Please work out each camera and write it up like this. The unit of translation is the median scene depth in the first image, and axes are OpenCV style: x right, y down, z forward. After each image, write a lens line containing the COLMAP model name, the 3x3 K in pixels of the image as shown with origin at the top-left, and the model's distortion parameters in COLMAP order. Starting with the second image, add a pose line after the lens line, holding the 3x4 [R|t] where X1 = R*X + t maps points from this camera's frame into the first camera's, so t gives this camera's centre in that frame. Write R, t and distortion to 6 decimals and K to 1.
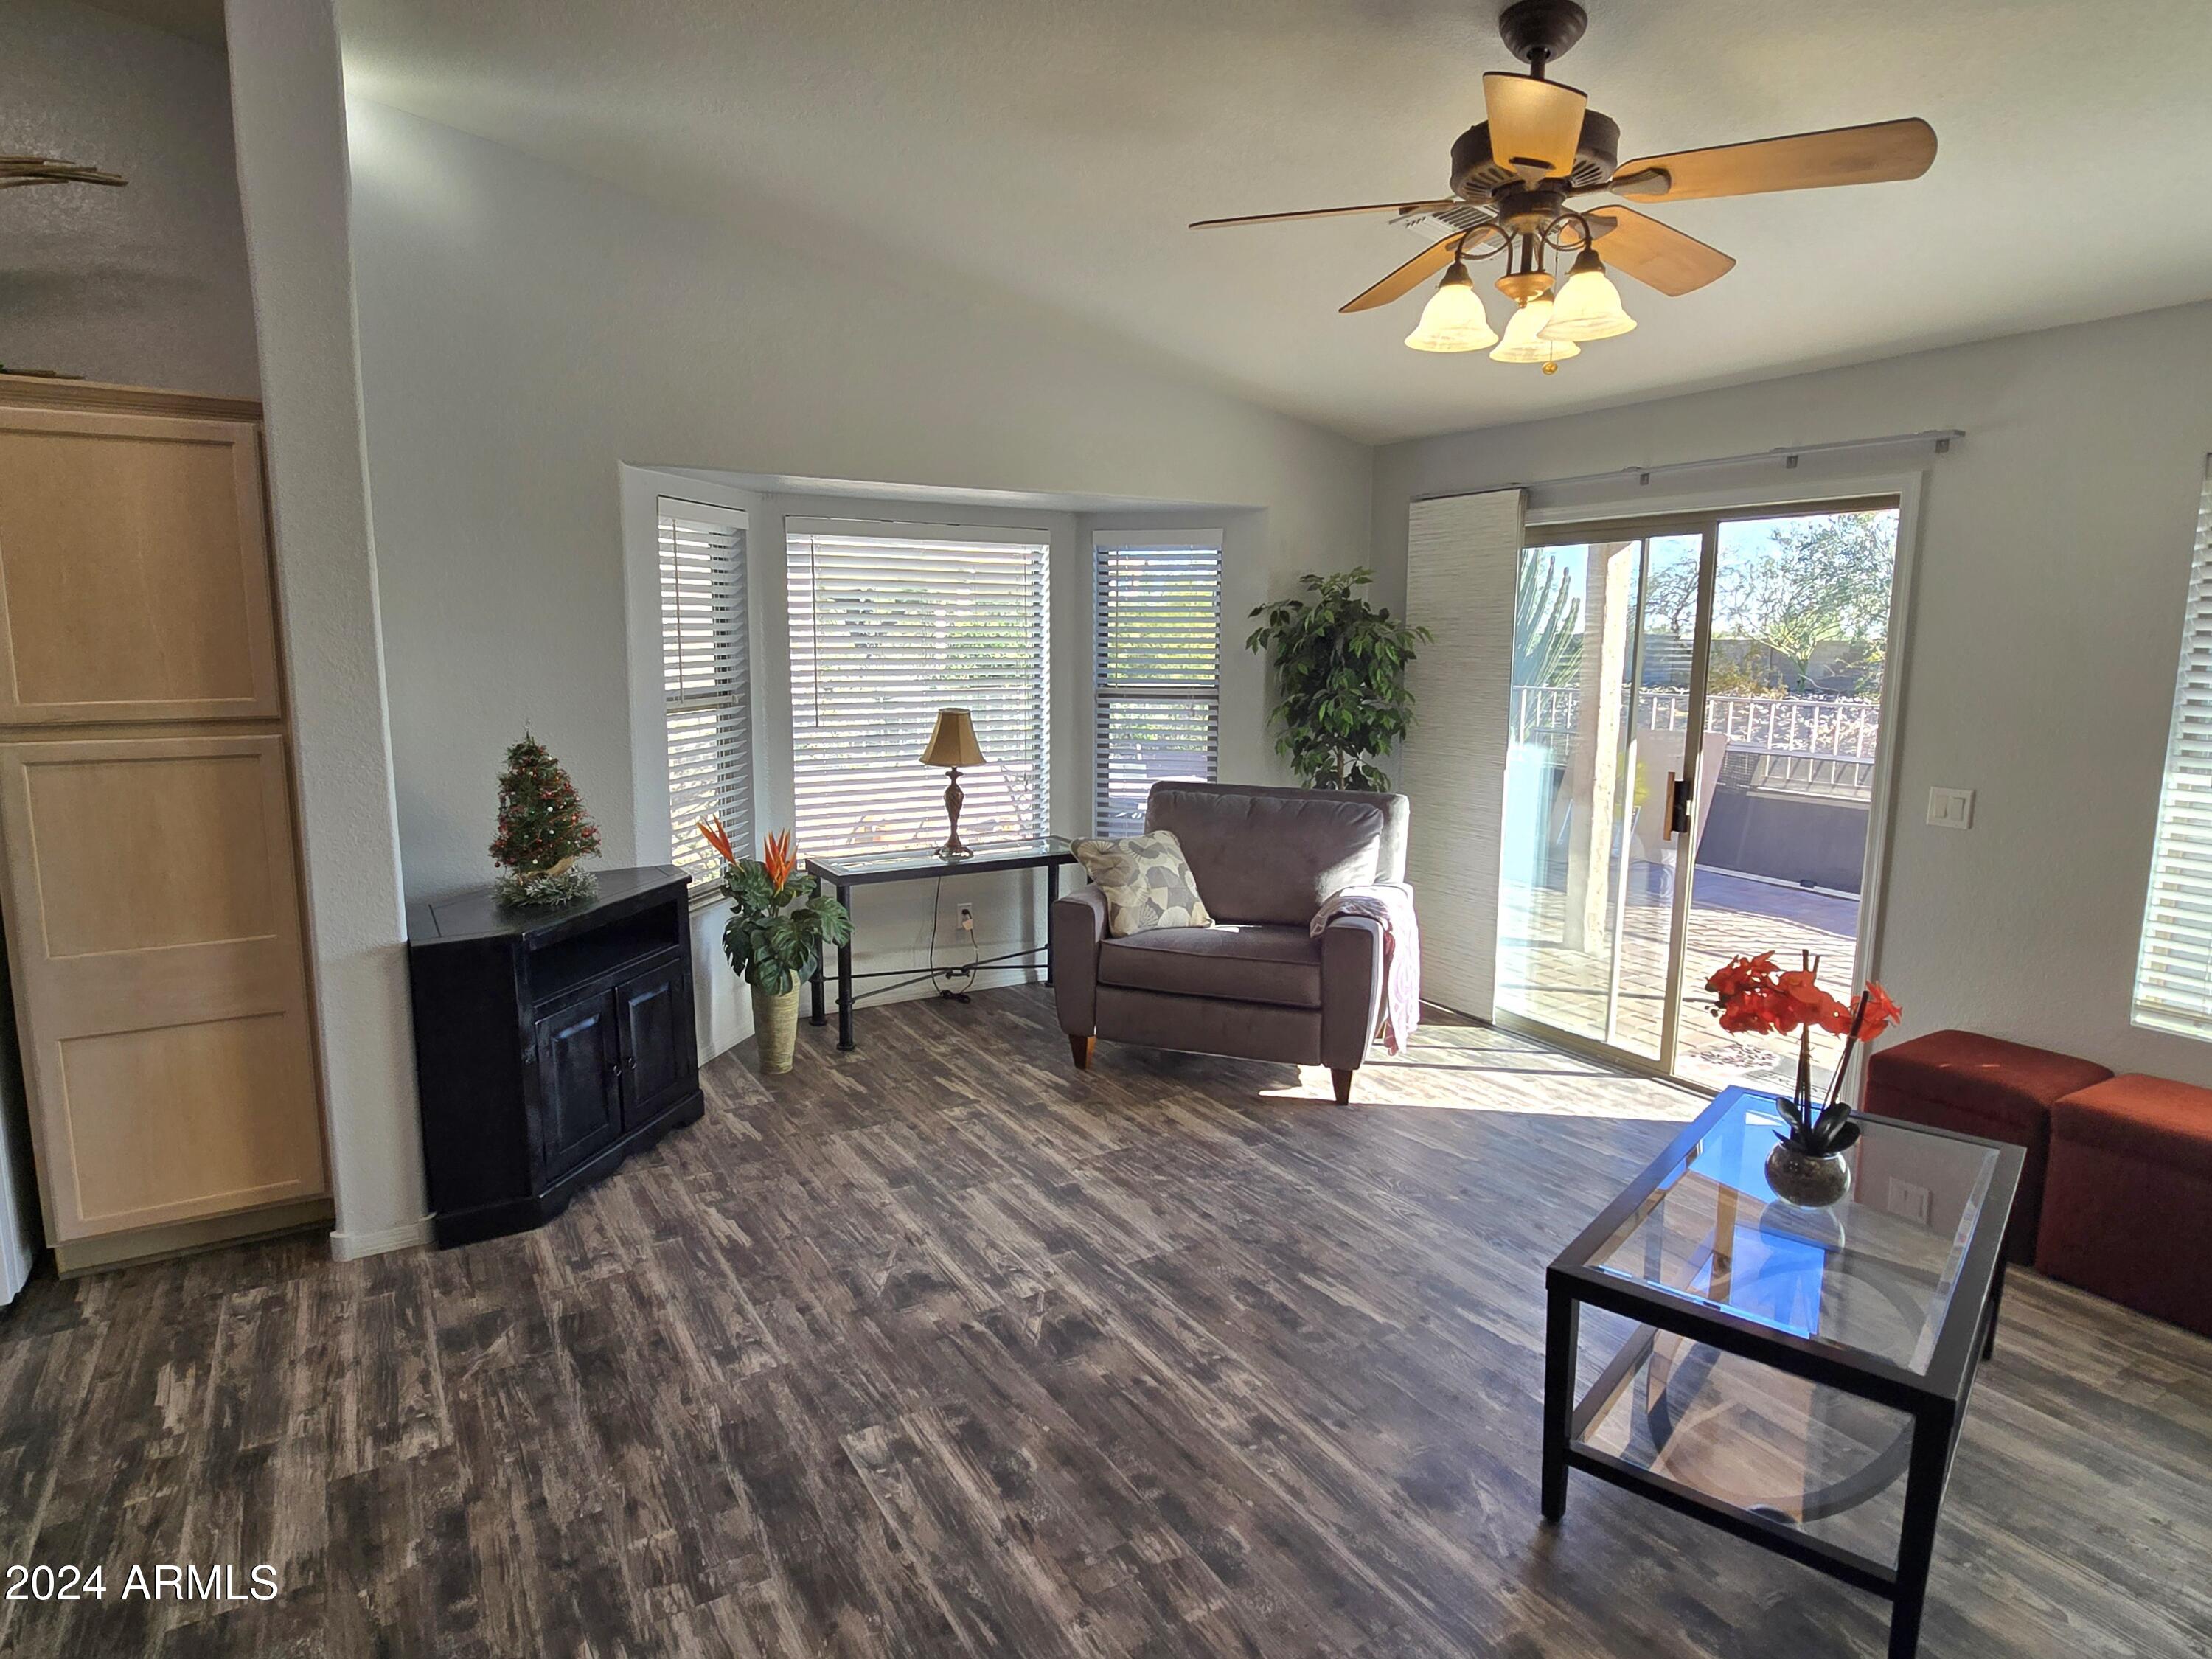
lens RADIAL K [[1240.4, 0, 1106.0], [0, 1240.4, 819.8], [0, 0, 1]] dist [0.000713, -0.002286]
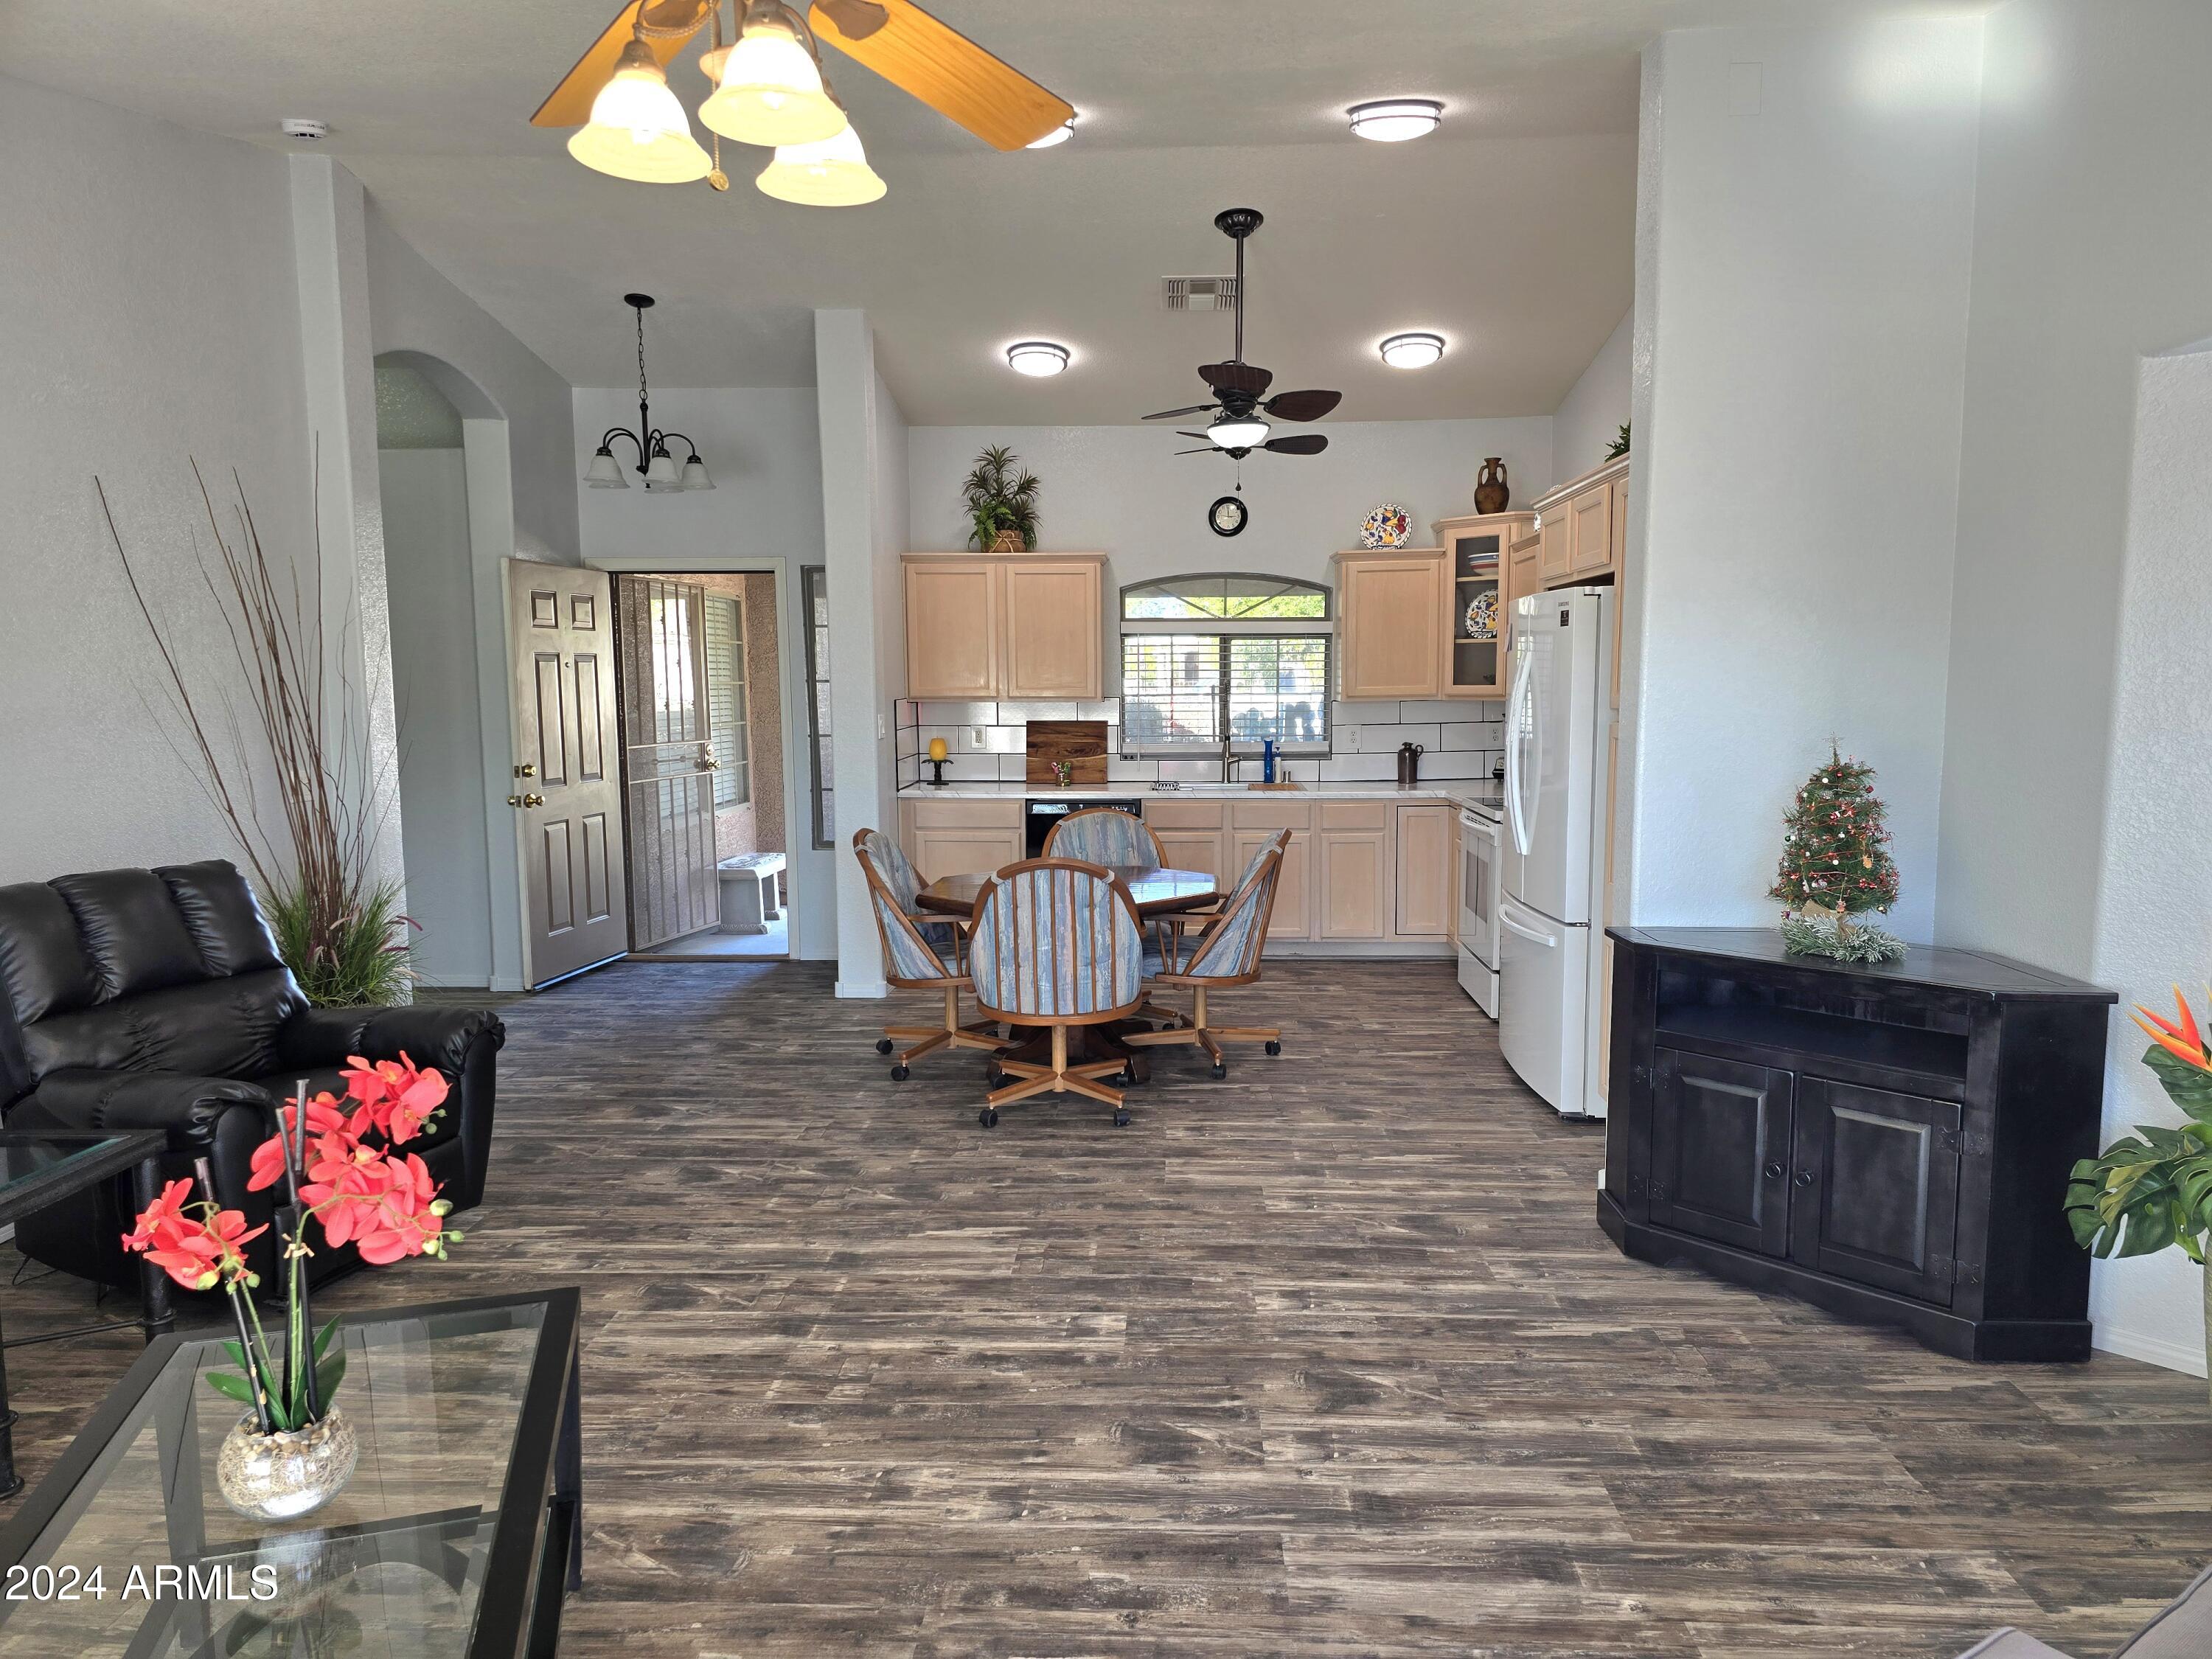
lens RADIAL K [[1462.1, 0, 1116.5], [0, 1462.1, 829.7], [0, 0, 1]] dist [-0.005681, -0.002435]
pose [[-0.552496, 0.081929, -0.829479, 0.645759], [-0.126294, 0.975439, 0.180467, -0.139406], [0.823892, 0.204465, -0.528579, 1.175313]]
